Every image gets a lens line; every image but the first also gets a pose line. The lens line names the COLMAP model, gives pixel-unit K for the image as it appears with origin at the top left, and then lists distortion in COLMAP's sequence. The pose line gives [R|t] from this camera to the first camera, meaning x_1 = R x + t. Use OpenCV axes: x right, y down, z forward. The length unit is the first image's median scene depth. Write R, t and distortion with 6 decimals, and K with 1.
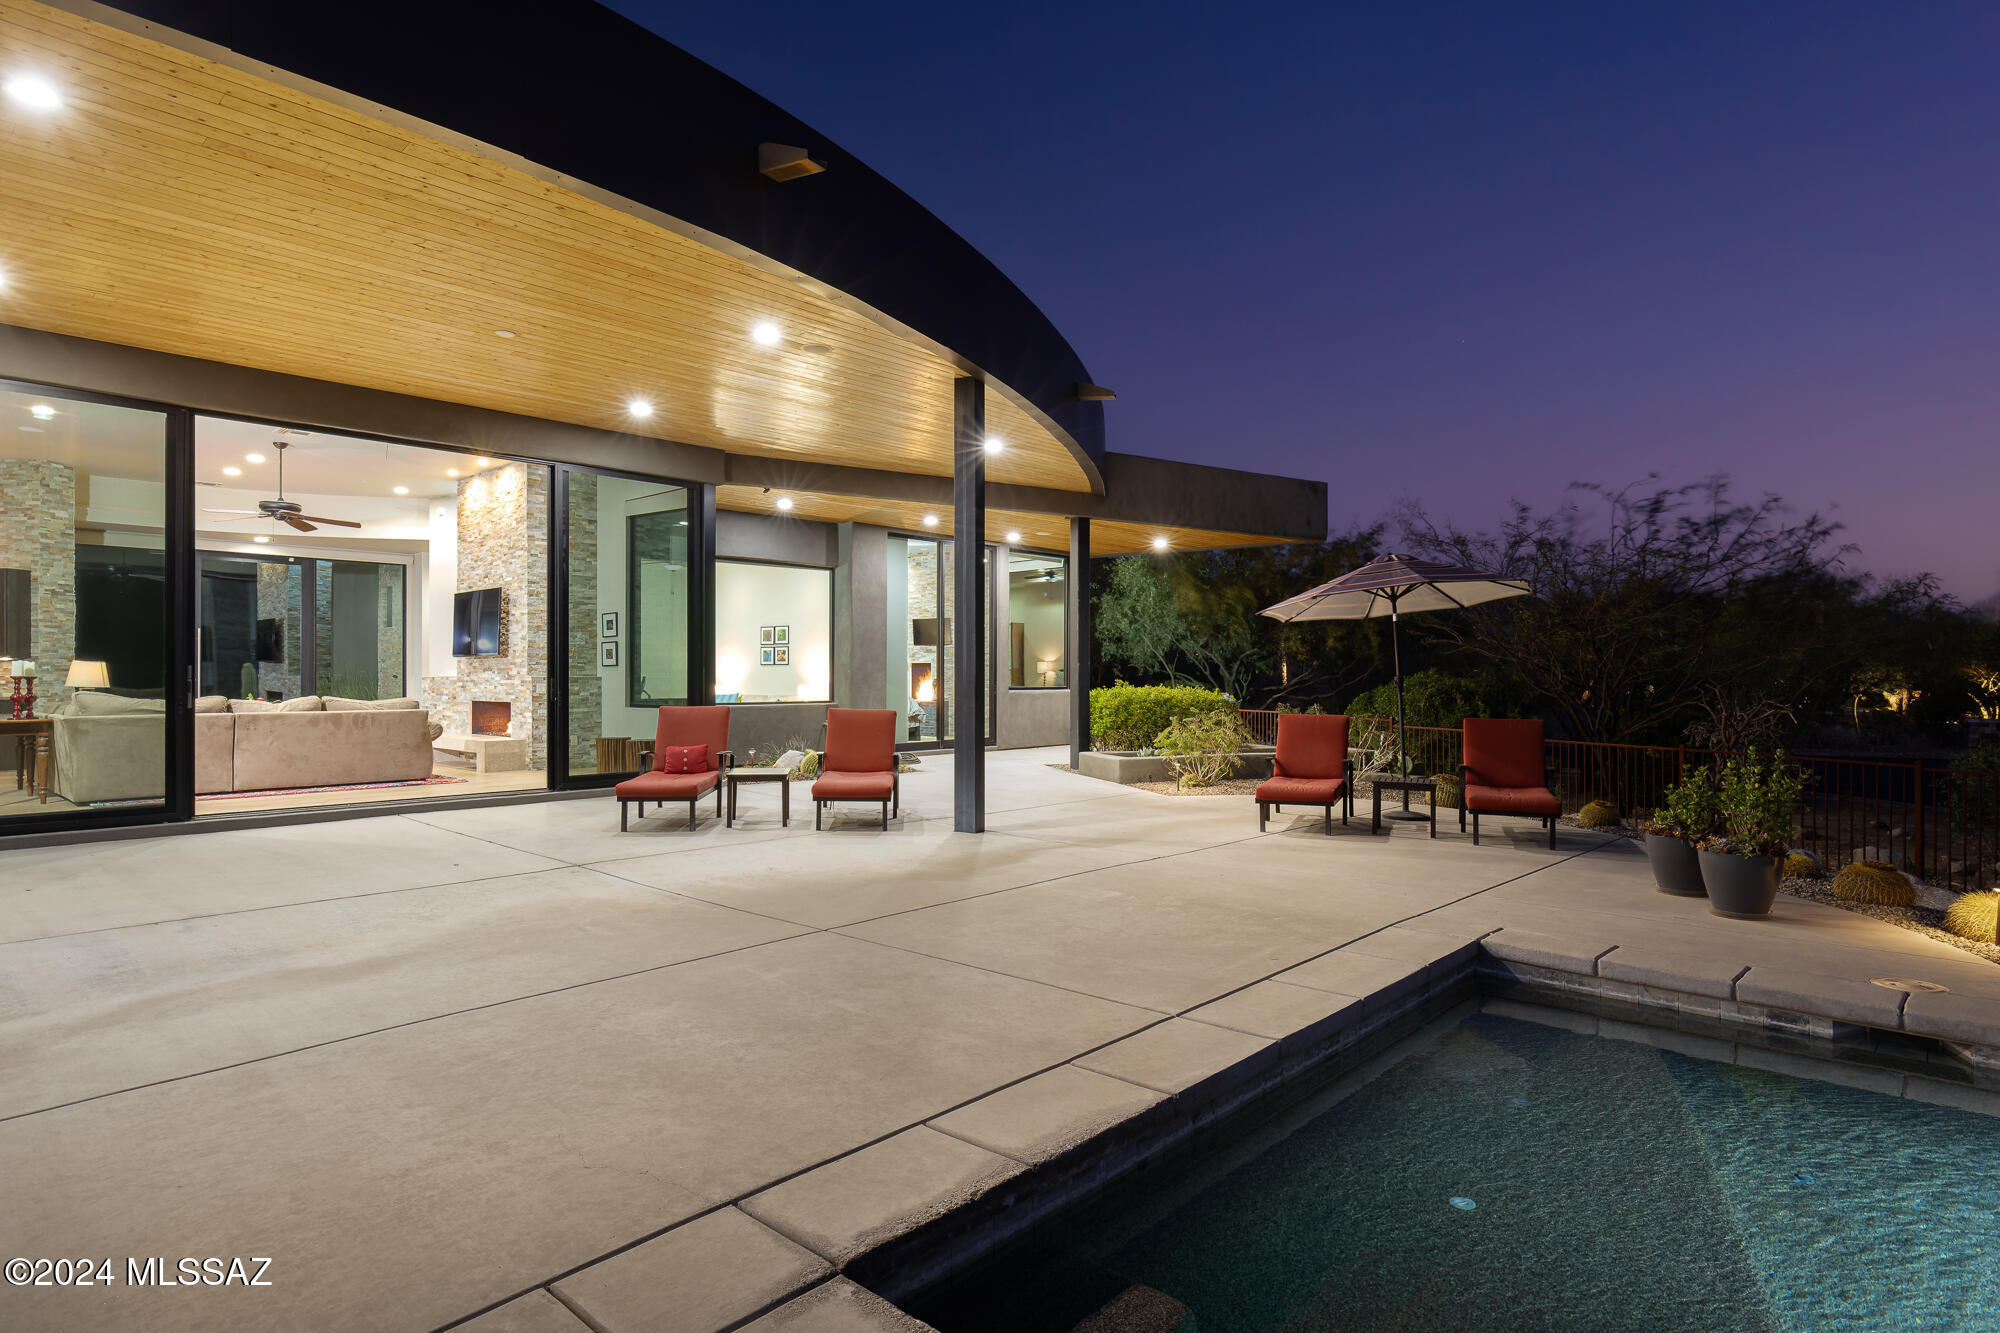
lens RADIAL K [[1071.4, 0, 1000.0], [0, 1071.4, 666.5], [0, 0, 1]] dist [0.000074, 0.000653]
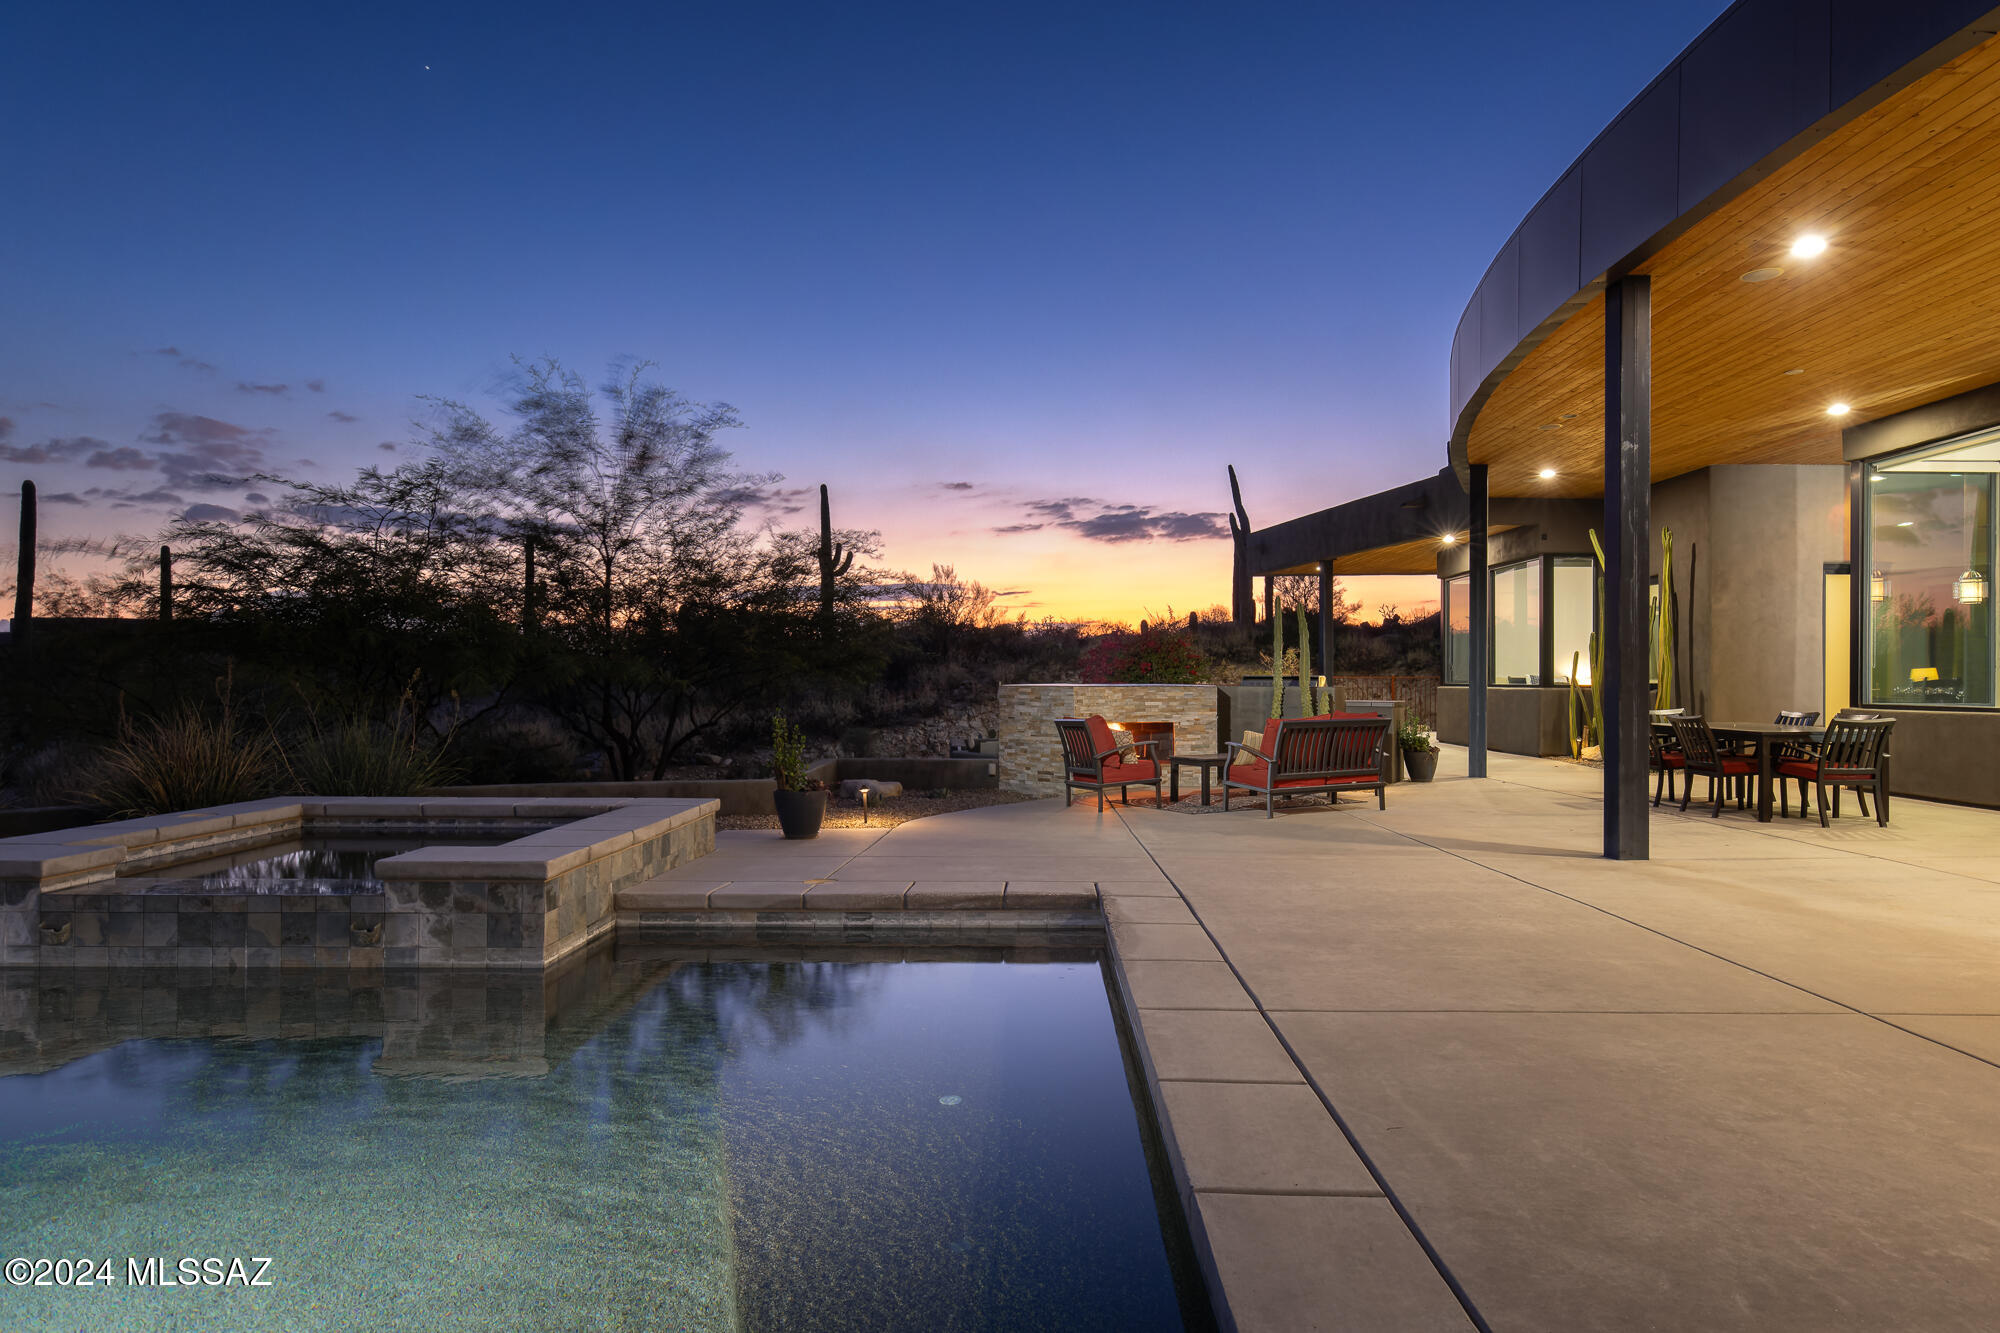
lens RADIAL K [[1071.4, 0, 1000.0], [0, 1071.4, 666.5], [0, 0, 1]] dist [0.000074, 0.000653]
pose [[-0.755104, -0.014680, -0.655440, 0.407674], [-0.002933, 0.999815, -0.019014, 0.023944], [0.655598, -0.012435, -0.755008, 0.677684]]
